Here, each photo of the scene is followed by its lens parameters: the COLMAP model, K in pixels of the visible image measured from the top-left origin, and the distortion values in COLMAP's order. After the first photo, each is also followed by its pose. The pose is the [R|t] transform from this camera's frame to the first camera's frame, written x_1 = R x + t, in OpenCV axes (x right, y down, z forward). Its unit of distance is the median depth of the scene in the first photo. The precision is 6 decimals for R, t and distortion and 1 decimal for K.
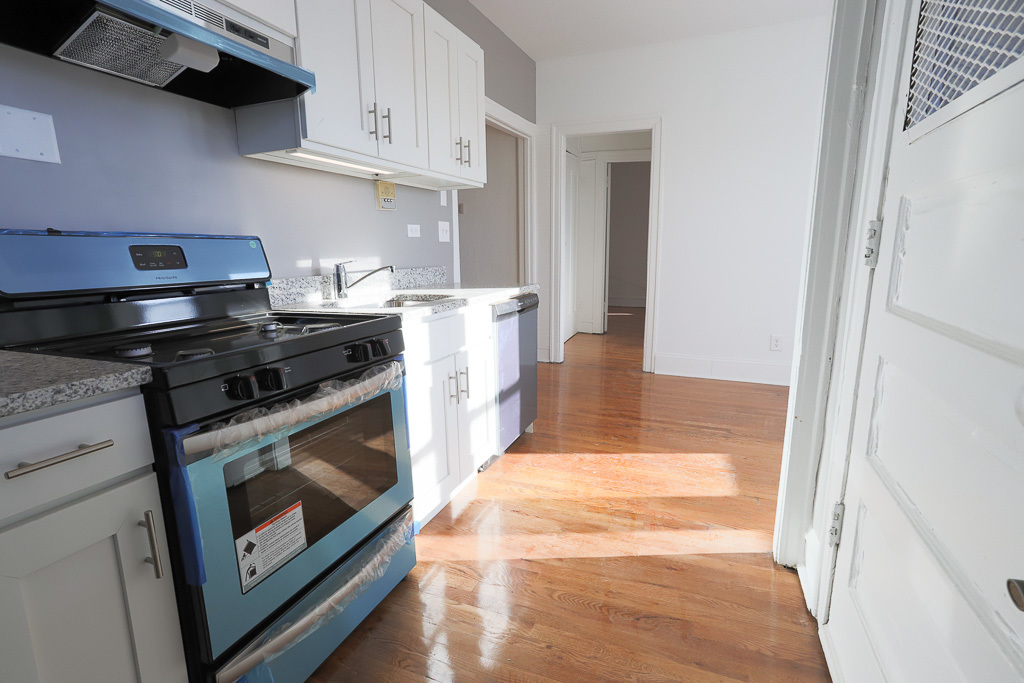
lens RADIAL K [[493.1, 0, 506.1], [0, 493.1, 344.1], [0, 0, 1]] dist [-0.027697, 0.014398]
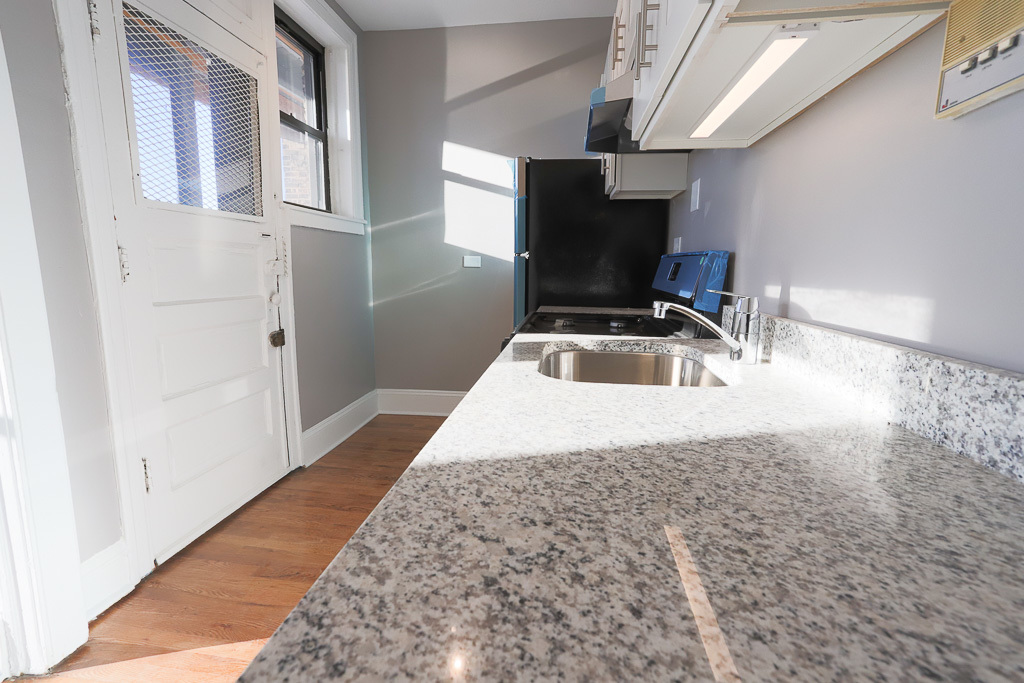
lens RADIAL K [[493.1, 0, 509.4], [0, 493.1, 342.5], [0, 0, 1]] dist [-0.027697, 0.014398]
pose [[-0.961853, 0.044086, -0.269992, 0.056073], [-0.051370, 0.940267, 0.336540, -0.328223], [0.268701, 0.337572, -0.902134, 1.670856]]
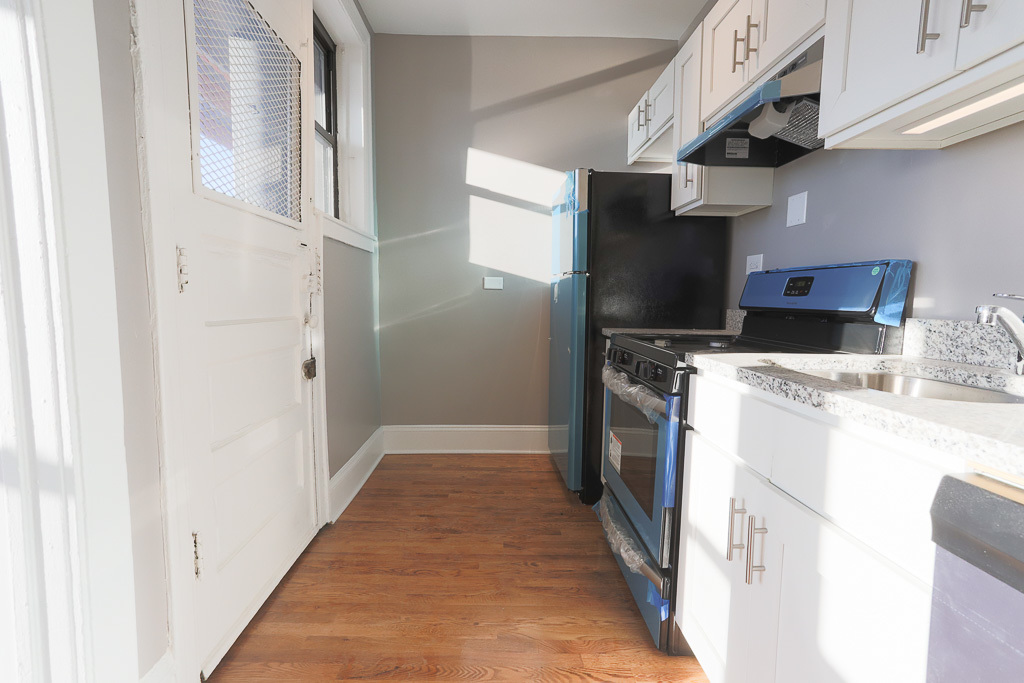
lens RADIAL K [[493.1, 0, 508.0], [0, 493.1, 341.4], [0, 0, 1]] dist [-0.027697, 0.014398]
pose [[-0.908558, 0.038495, -0.415981, 0.362305], [-0.080967, 0.960638, 0.265742, -0.245502], [0.409837, 0.275123, -0.869679, 1.419348]]
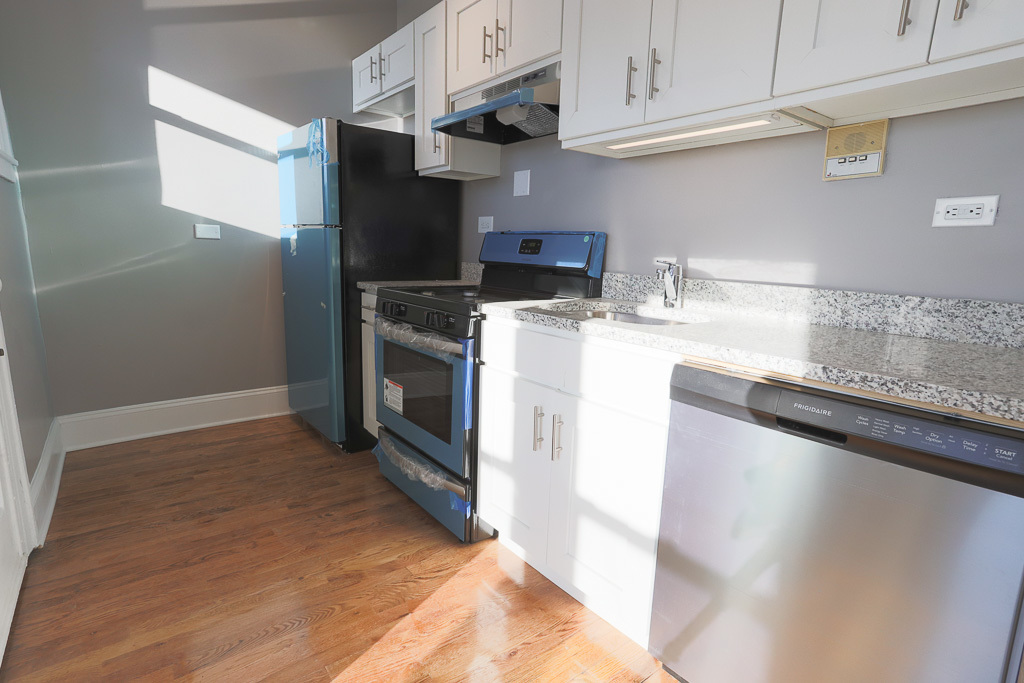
lens RADIAL K [[519.3, 0, 509.0], [0, 519.3, 338.1], [0, 0, 1]] dist [-0.020444, 0.010864]
pose [[-0.486766, 0.150329, -0.860500, 0.632524], [-0.189095, 0.943590, 0.271811, -0.268971], [0.852820, 0.295024, -0.430881, 1.377315]]
